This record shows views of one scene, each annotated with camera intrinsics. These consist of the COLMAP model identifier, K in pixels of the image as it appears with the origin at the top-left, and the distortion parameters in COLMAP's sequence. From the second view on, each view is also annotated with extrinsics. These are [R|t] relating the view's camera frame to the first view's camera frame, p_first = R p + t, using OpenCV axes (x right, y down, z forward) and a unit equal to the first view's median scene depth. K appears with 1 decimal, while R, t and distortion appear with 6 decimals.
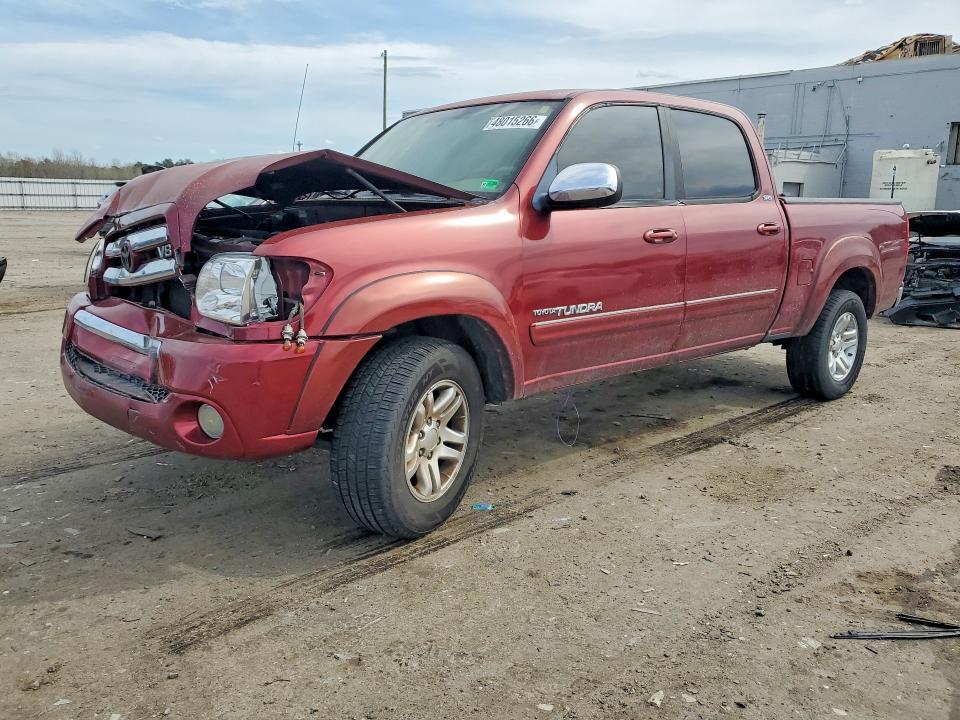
lens RADIAL K [[771.6, 0, 476.5], [0, 771.6, 367.9], [0, 0, 1]] dist [0.025755, 0.003811]
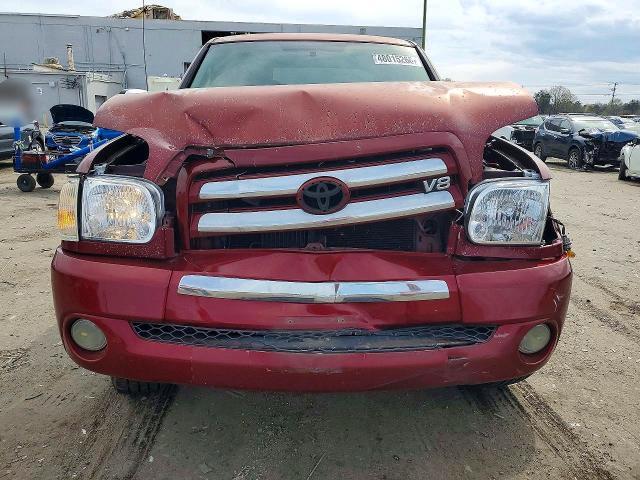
lens RADIAL K [[514.4, 0, 319.1], [0, 514.4, 235.4], [0, 0, 1]] dist [0.025755, 0.003811]
pose [[0.638936, -0.180693, 0.747737, -0.105706], [0.157545, 0.982155, 0.102720, -0.019181], [-0.752955, 0.052171, 0.656001, 0.075968]]
